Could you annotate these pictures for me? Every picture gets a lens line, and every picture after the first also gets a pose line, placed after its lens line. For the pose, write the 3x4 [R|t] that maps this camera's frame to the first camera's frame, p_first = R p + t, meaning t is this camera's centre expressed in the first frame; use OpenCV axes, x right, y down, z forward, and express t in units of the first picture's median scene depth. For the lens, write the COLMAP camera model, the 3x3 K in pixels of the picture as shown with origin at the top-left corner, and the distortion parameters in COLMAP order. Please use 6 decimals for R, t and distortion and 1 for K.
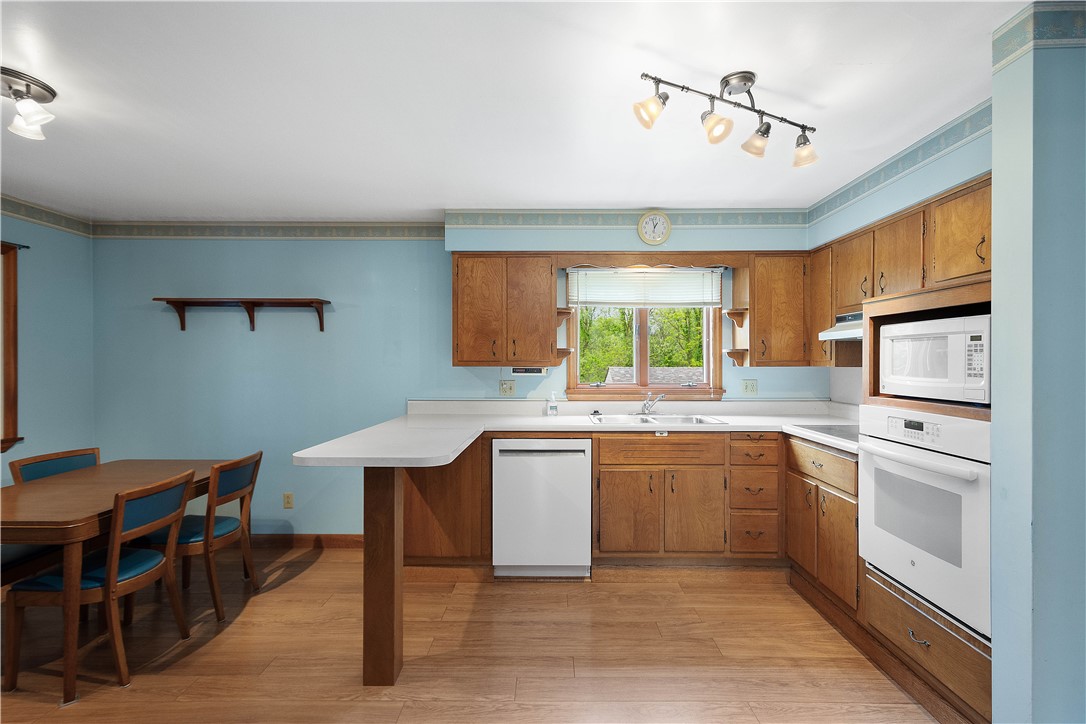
lens RADIAL K [[495.8, 0, 541.2], [0, 495.8, 364.1], [0, 0, 1]] dist [0.011554, -0.001695]
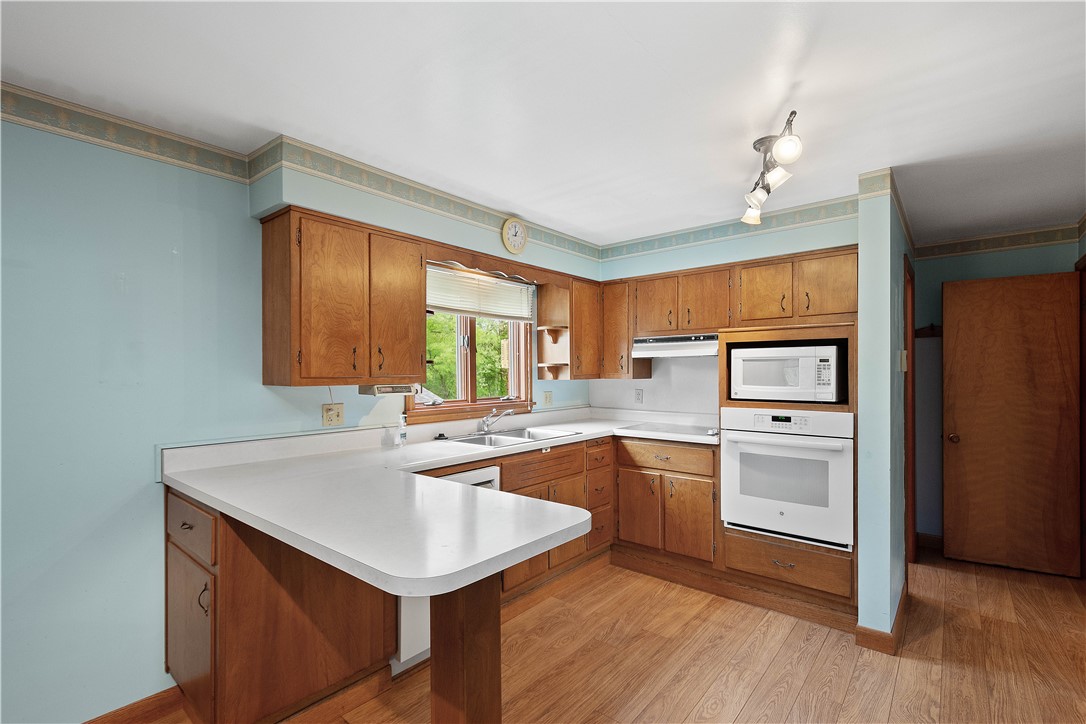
lens RADIAL K [[495.8, 0, 534.8], [0, 495.8, 375.6], [0, 0, 1]] dist [0.011554, -0.001695]
pose [[0.639973, -0.009281, 0.768341, -0.520759], [0.008353, 0.999952, 0.005122, -0.011385], [-0.768352, 0.003140, 0.640020, 0.390598]]
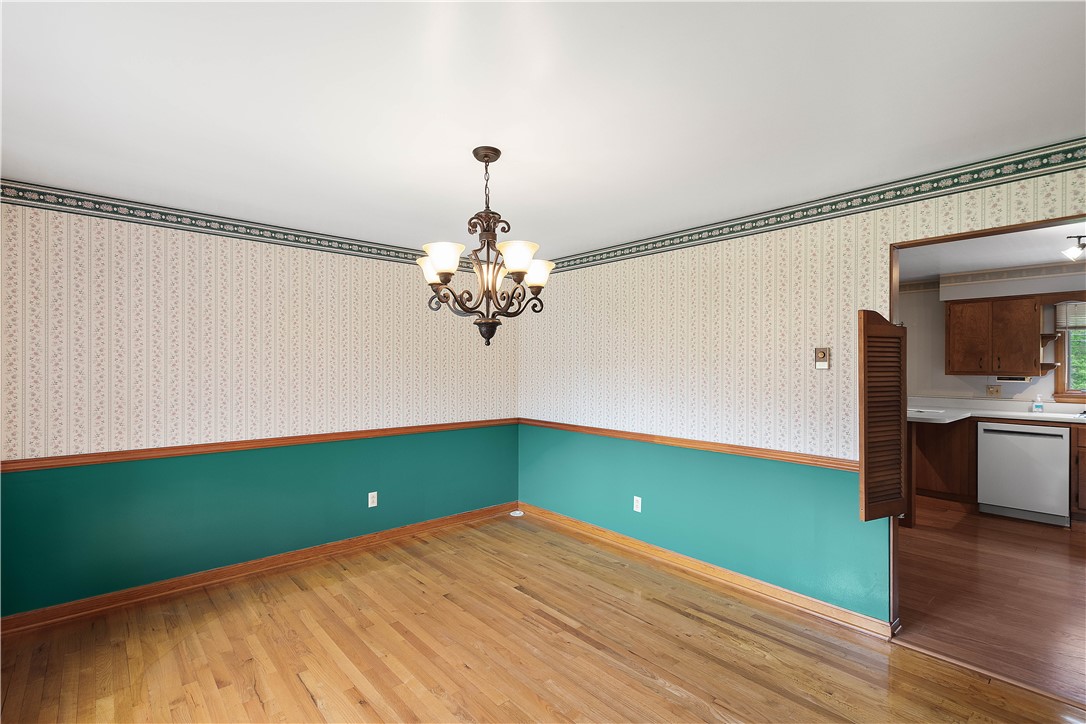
lens RADIAL K [[495.8, 0, 551.8], [0, 495.8, 366.2], [0, 0, 1]] dist [0.011554, -0.001695]
pose [[0.679471, 0.006849, -0.733671, 0.143032], [-0.003880, 0.999976, 0.005741, -0.028861], [0.733693, -0.001054, 0.679481, -1.054298]]
